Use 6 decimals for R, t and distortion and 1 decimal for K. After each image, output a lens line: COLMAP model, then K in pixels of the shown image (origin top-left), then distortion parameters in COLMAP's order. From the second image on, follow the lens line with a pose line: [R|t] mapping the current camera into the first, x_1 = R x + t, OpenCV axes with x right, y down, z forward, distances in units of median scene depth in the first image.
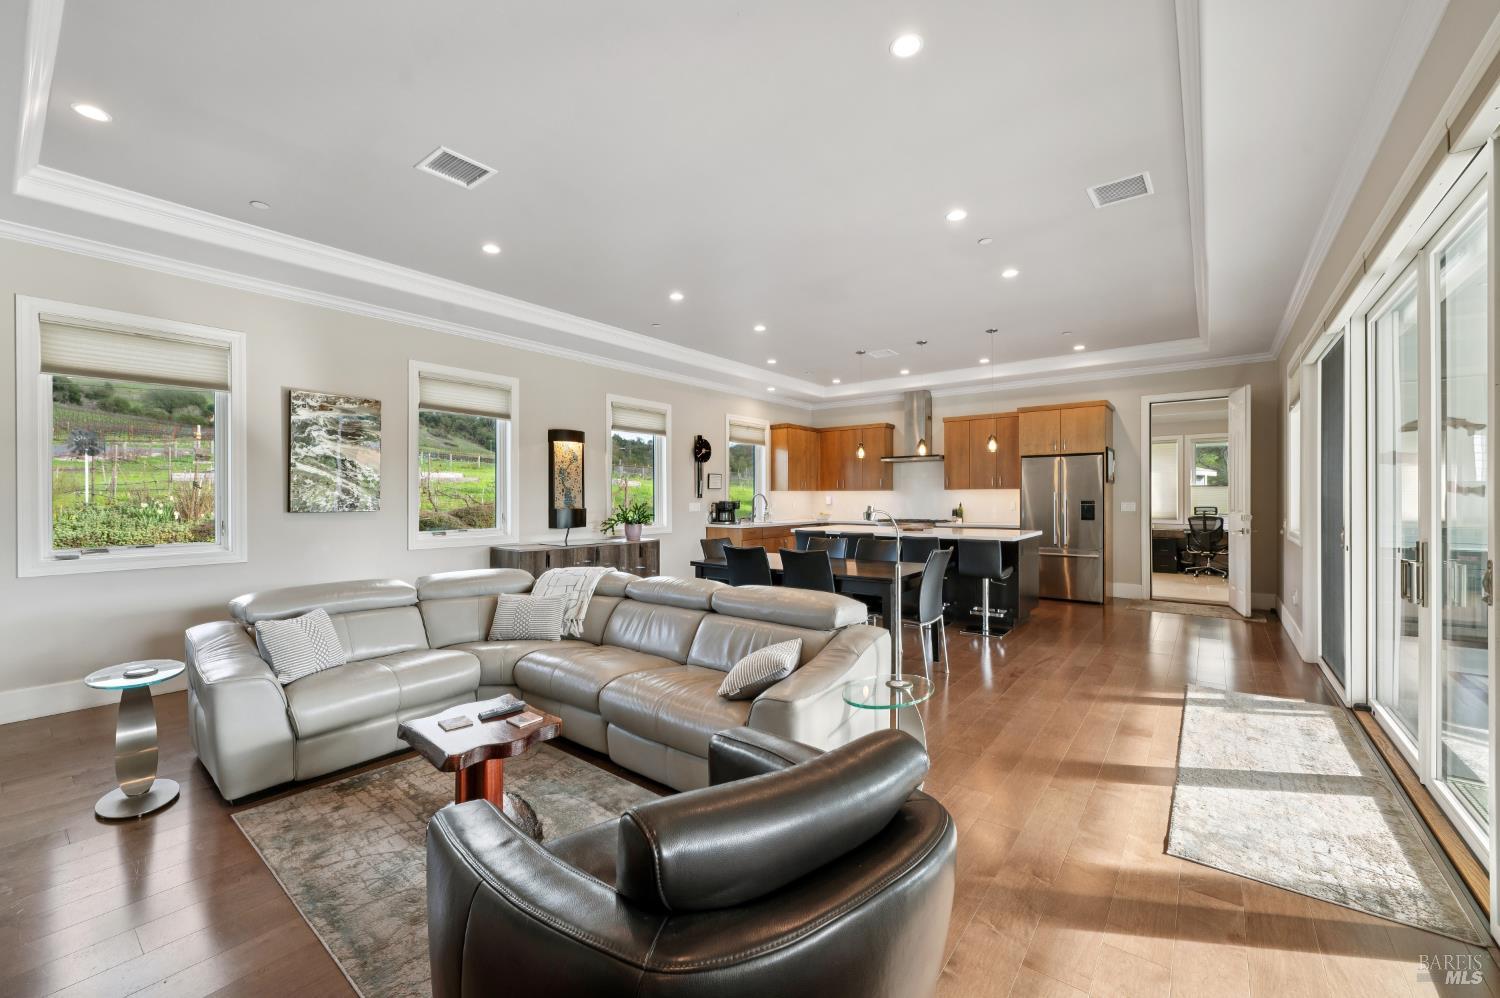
lens RADIAL K [[597.9, 0, 743.2], [0, 597.9, 496.4], [0, 0, 1]] dist [0.000139, 0.000783]
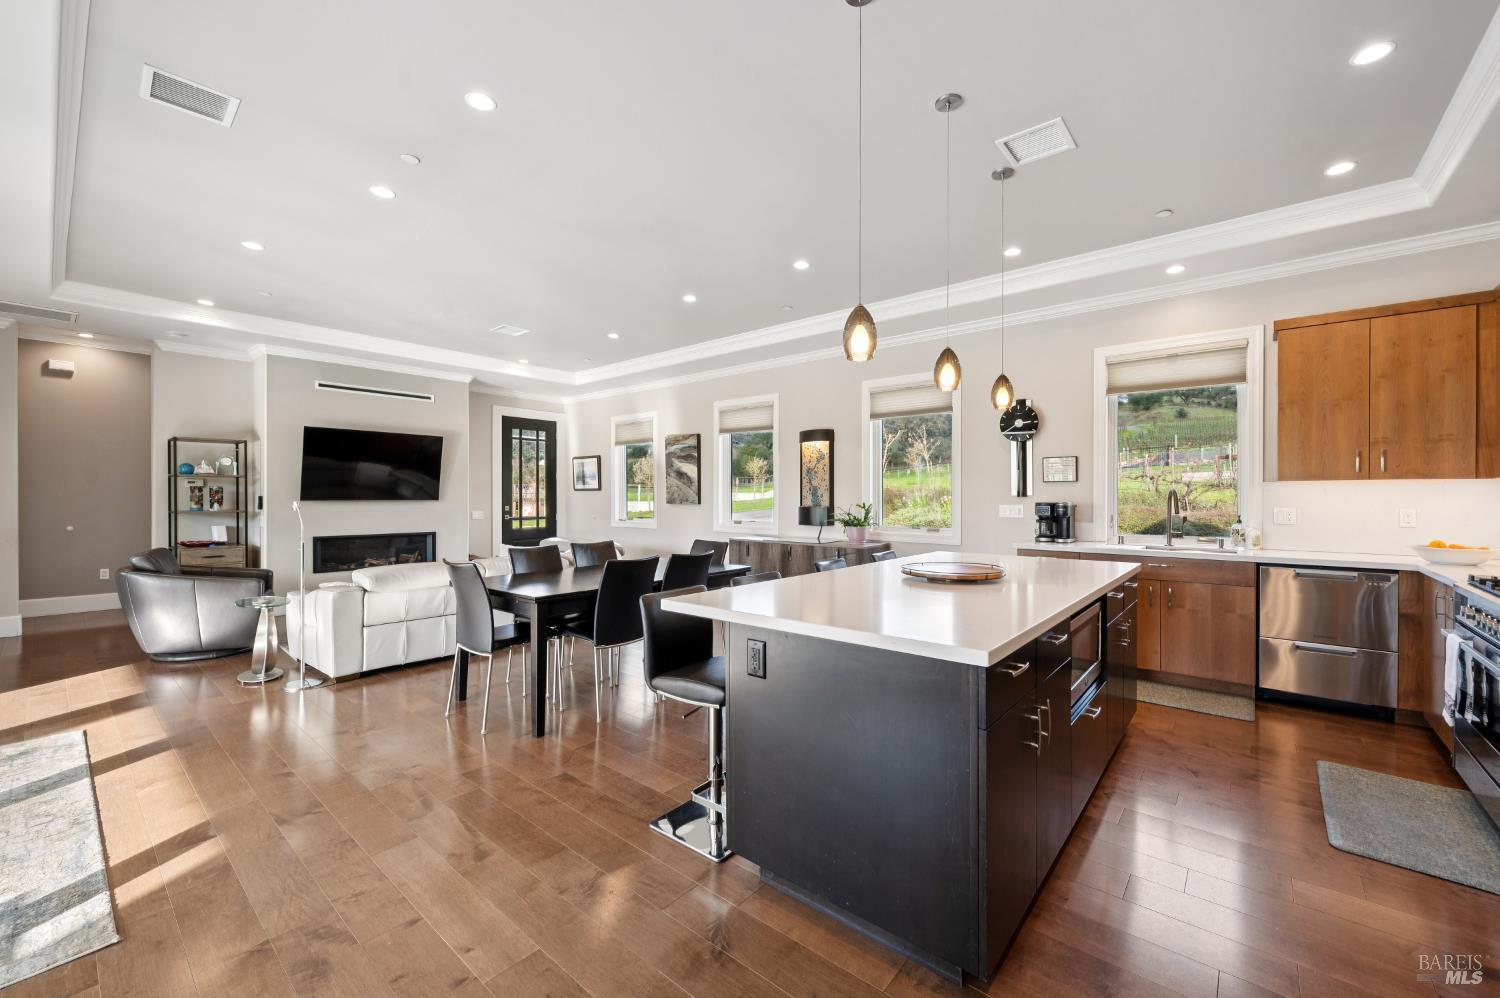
lens RADIAL K [[597.9, 0, 757.4], [0, 597.9, 497.1], [0, 0, 1]] dist [0.000139, 0.000783]
pose [[-0.035107, 0.004491, -0.999373, 0.703696], [0.001678, 0.999989, 0.004435, -0.000769], [0.999382, -0.001521, -0.035115, 0.898531]]
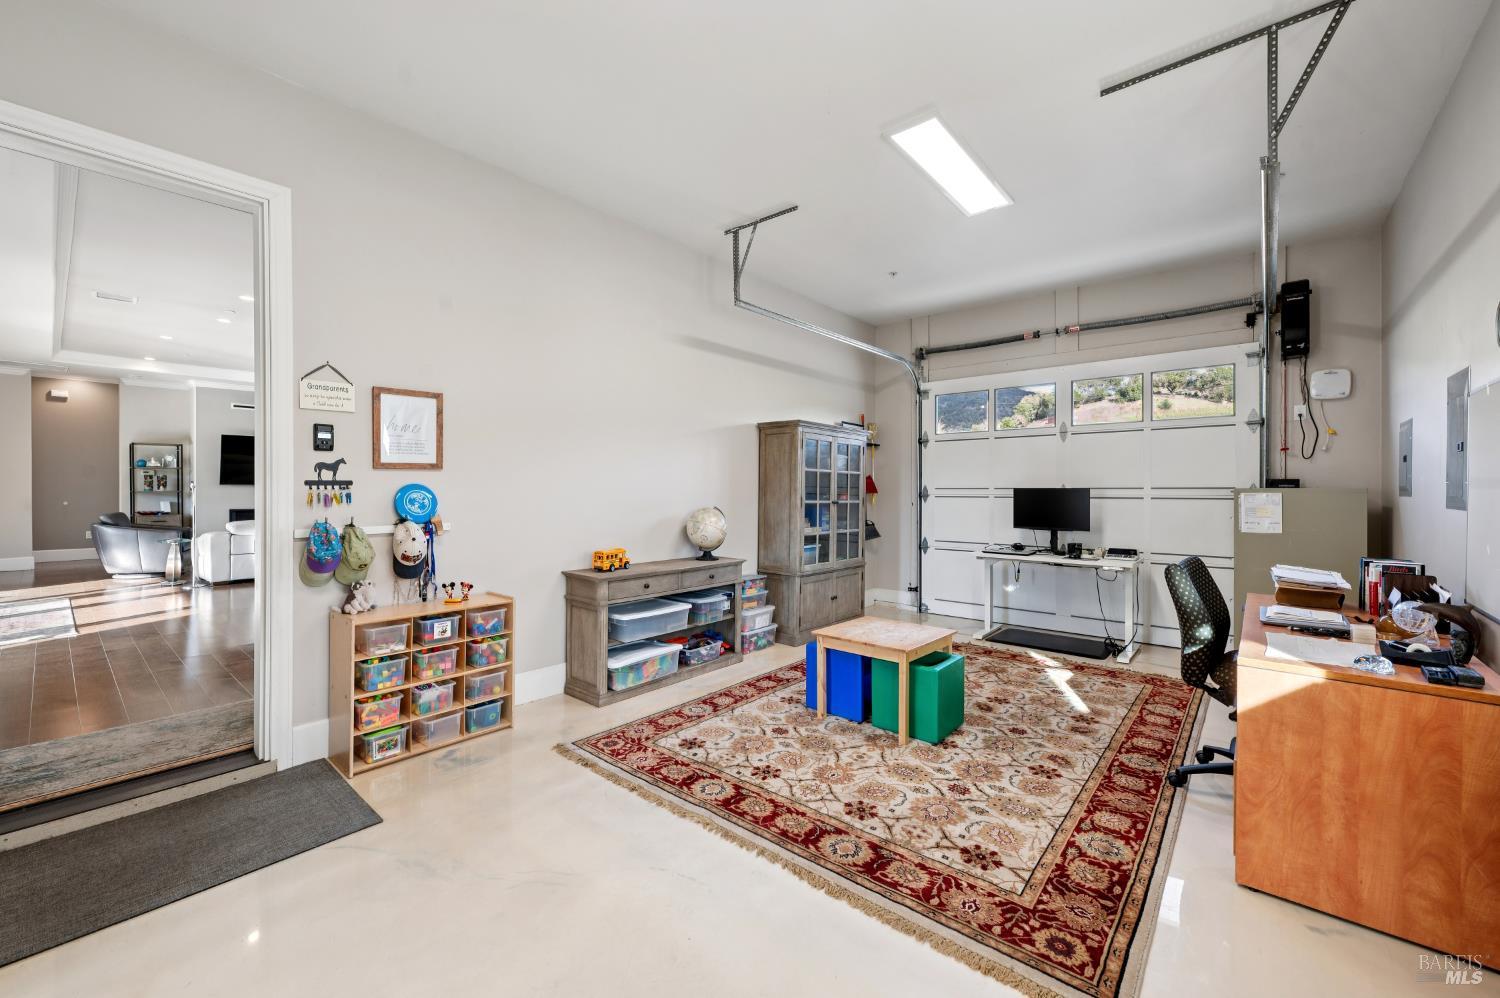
lens RADIAL K [[597.9, 0, 748.3], [0, 597.9, 489.9], [0, 0, 1]] dist [0.000139, 0.000783]
pose [[-0.044196, 0.007243, -0.998997, 1.135428], [0.002039, 0.999972, 0.007160, 0.012927], [0.999021, -0.001721, -0.044209, 1.449301]]
